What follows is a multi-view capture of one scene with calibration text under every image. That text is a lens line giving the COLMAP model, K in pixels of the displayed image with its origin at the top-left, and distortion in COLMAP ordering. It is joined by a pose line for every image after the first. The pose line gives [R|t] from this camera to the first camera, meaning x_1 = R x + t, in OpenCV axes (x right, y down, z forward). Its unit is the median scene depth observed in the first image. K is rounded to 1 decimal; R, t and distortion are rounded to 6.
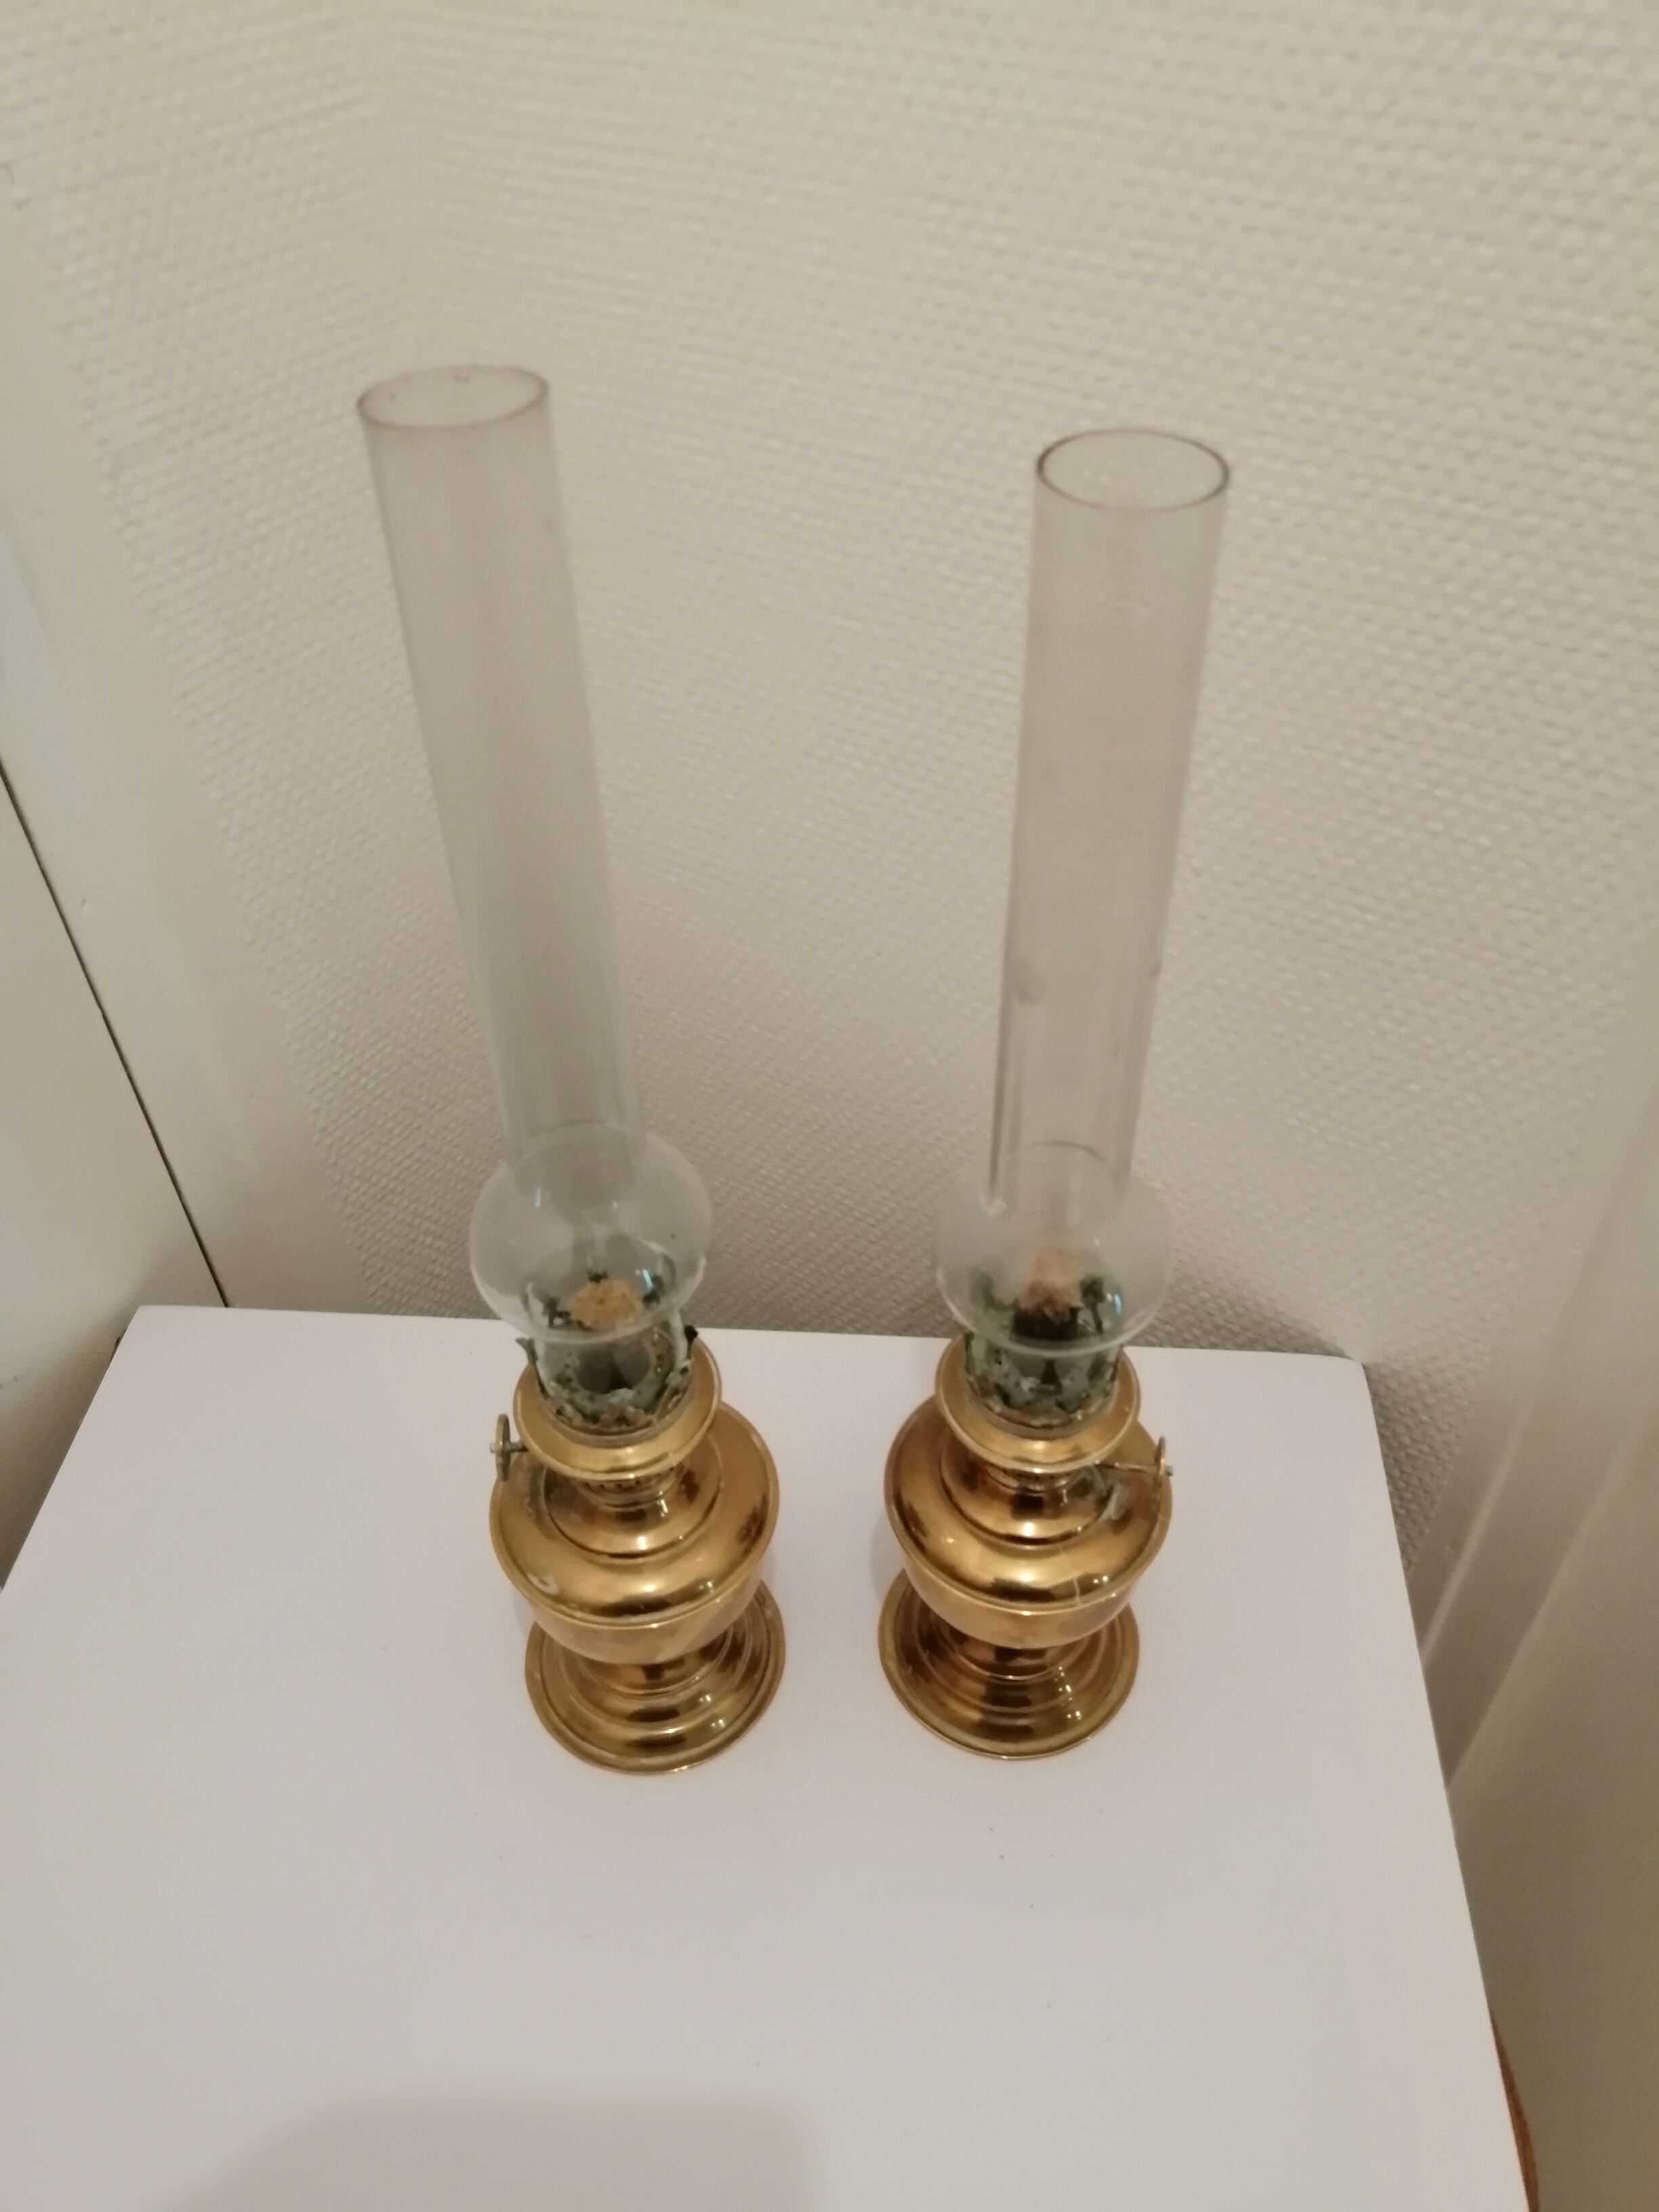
lens RADIAL K [[1704.1, 0, 828.5], [0, 1704.1, 1116.1], [0, 0, 1]] dist [-0.031194, 0.051184]
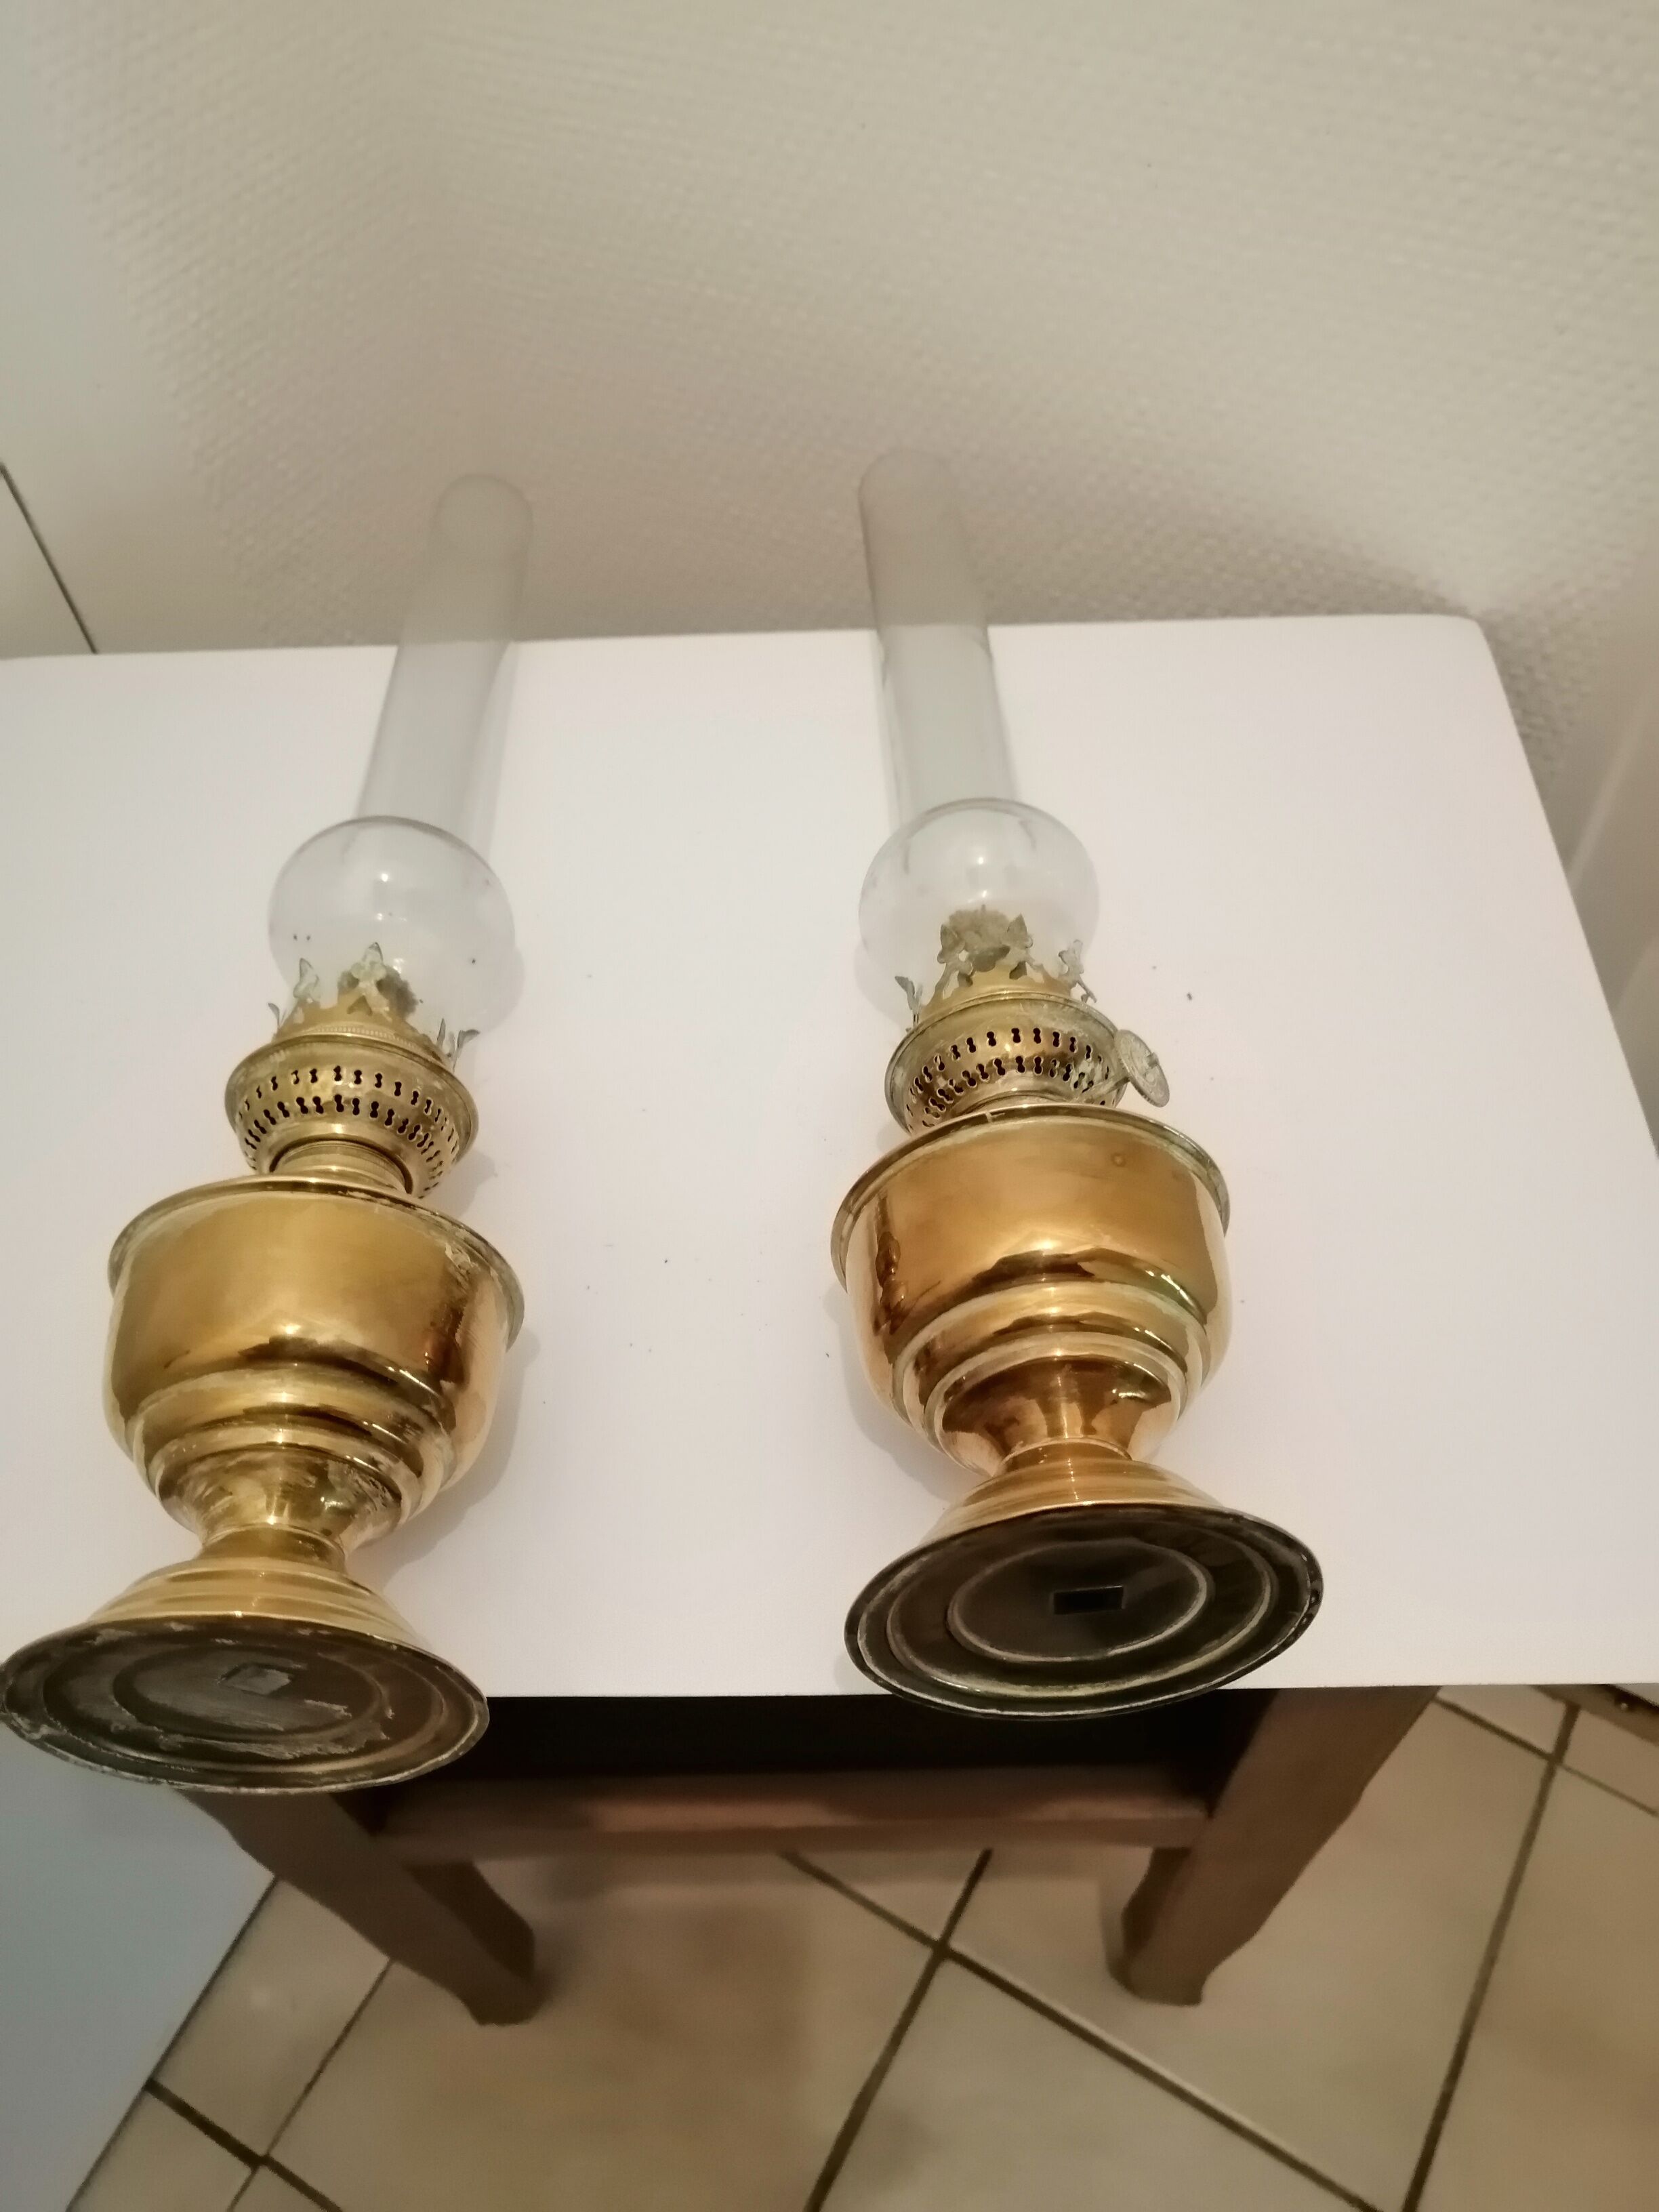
lens RADIAL K [[1705.7, 0, 832.5], [0, 1705.7, 1140.9], [0, 0, 1]] dist [-0.023918, 0.035713]
pose [[0.997635, -0.066965, 0.015464, -0.033690], [0.063068, 0.981421, 0.181207, 0.264497], [-0.027311, -0.179803, 0.983323, 0.158714]]
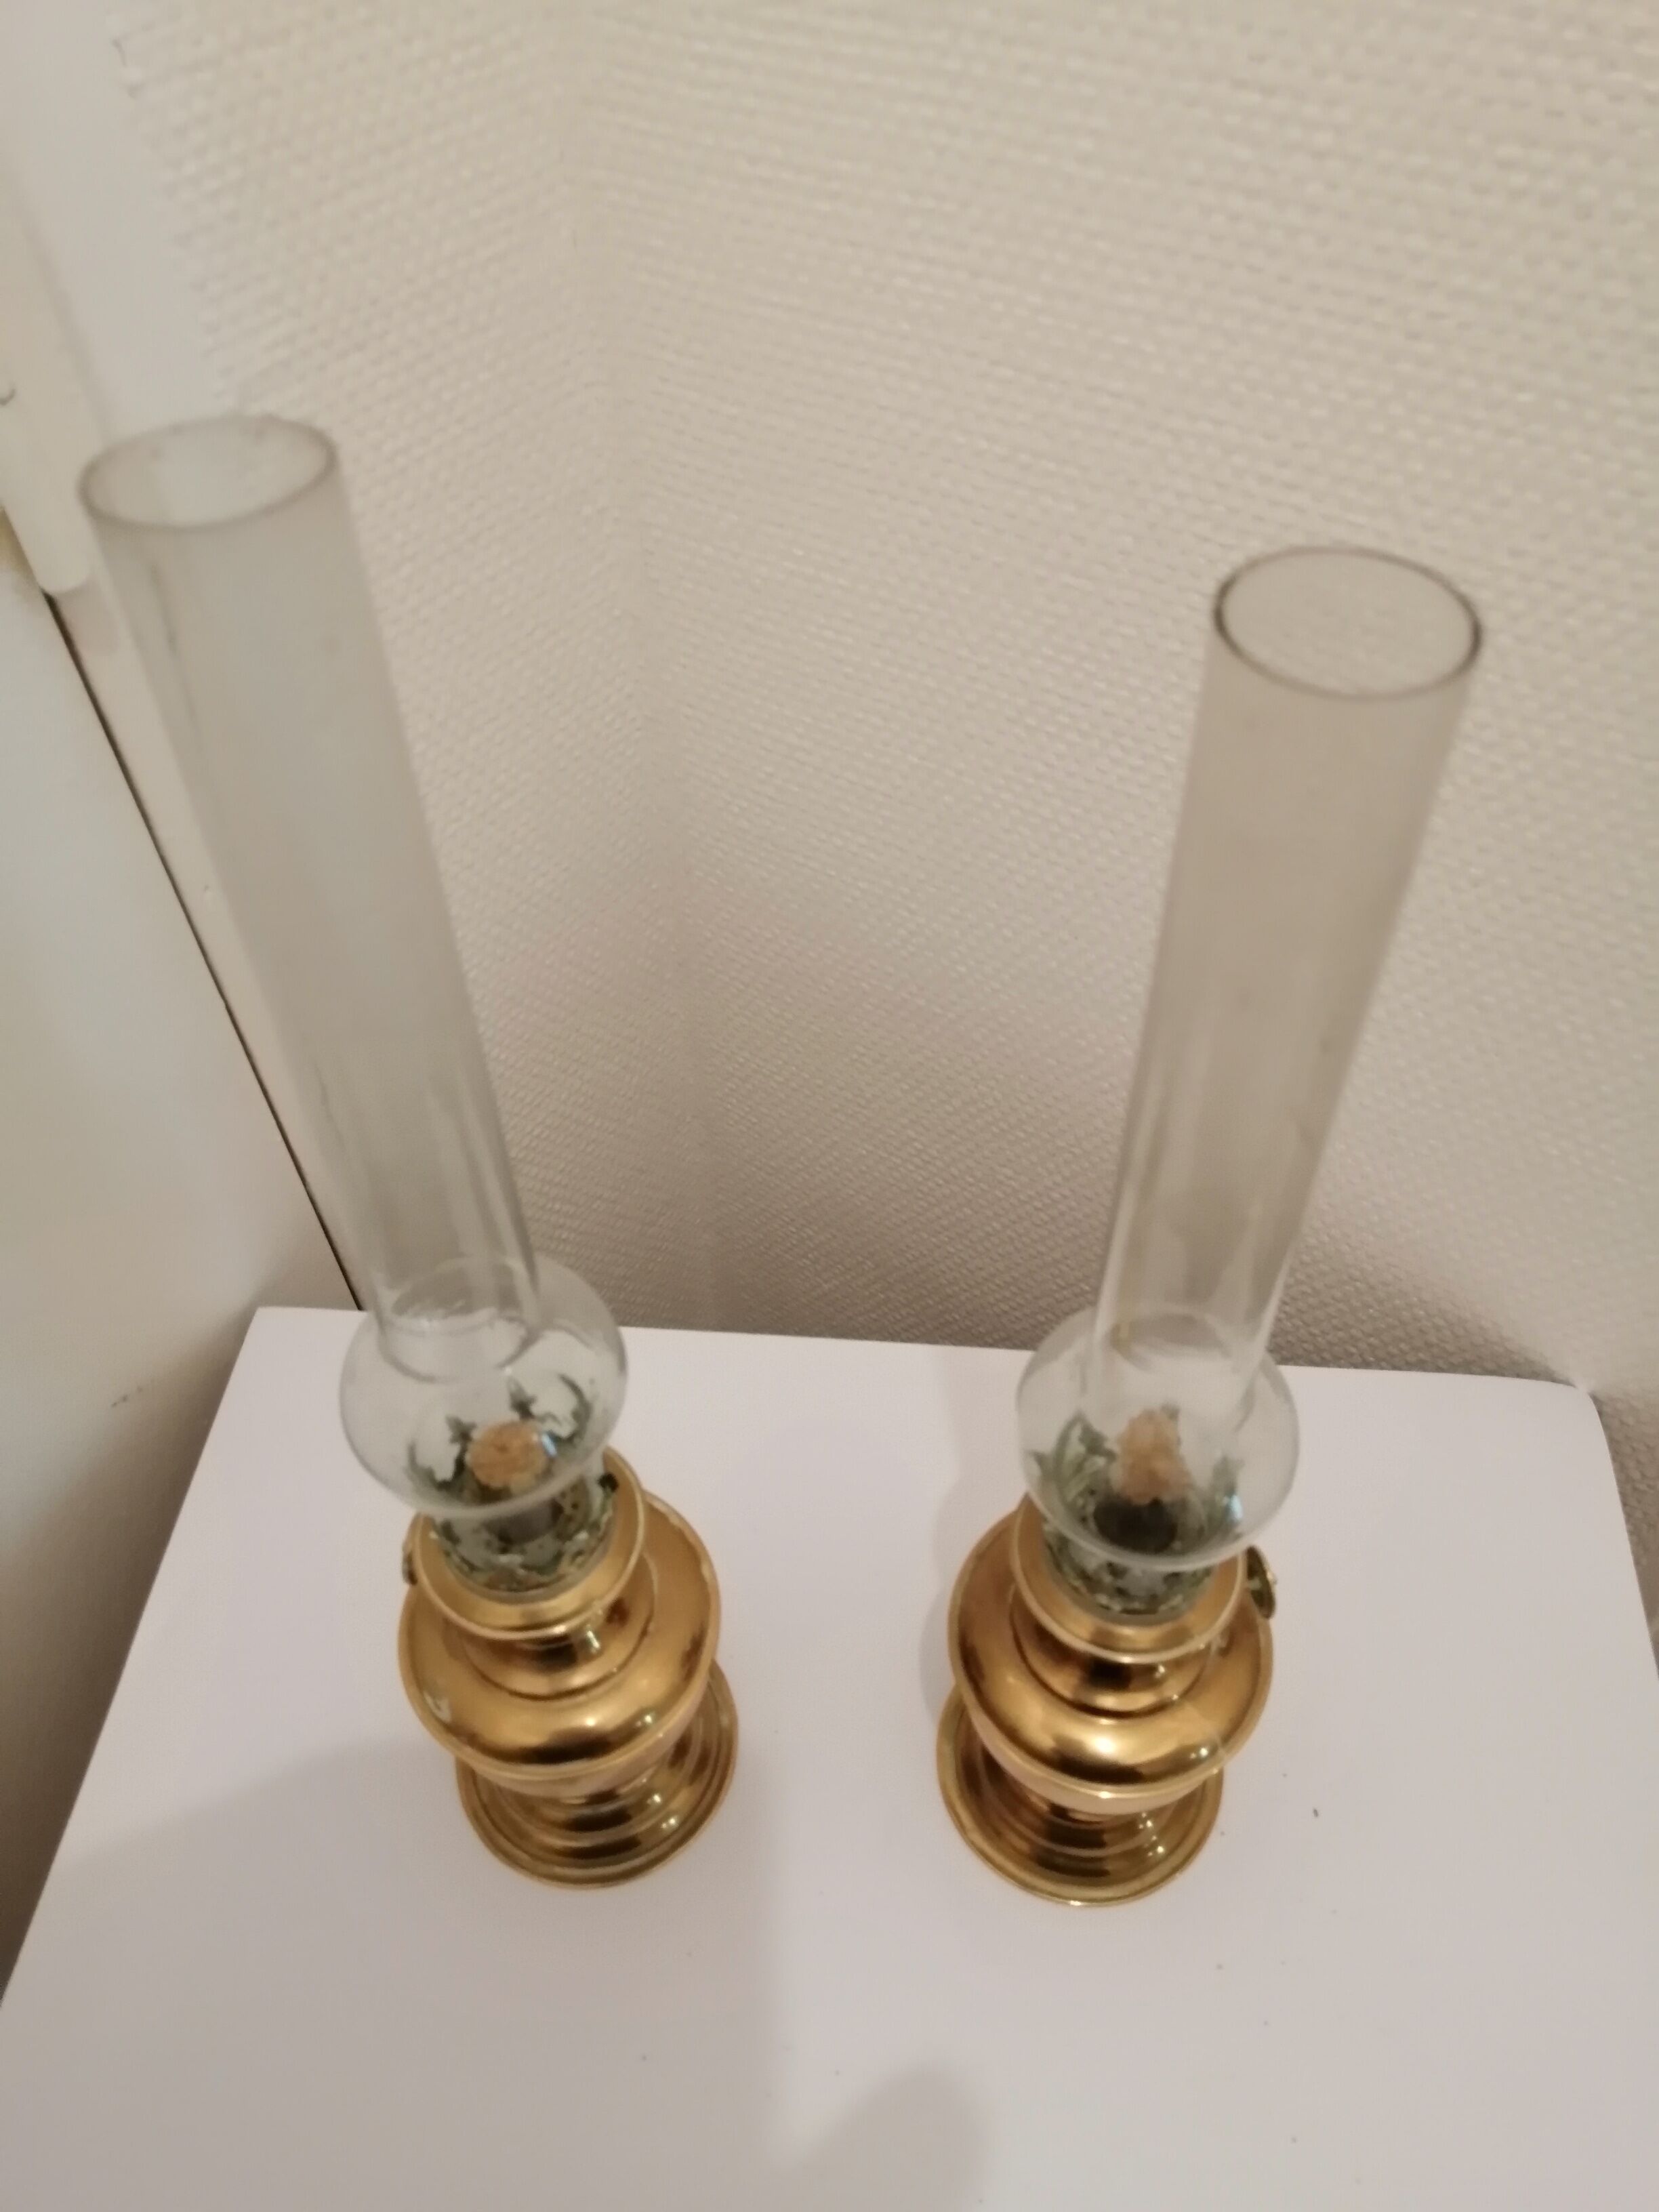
lens RADIAL K [[1688.5, 0, 829.5], [0, 1688.5, 1106.0], [0, 0, 1]] dist [-0.026677, 0.051523]
pose [[0.999677, 0.014144, -0.021101, -0.094984], [-0.011989, 0.995018, 0.098970, -0.110074], [0.022395, -0.098685, 0.994867, 0.118927]]
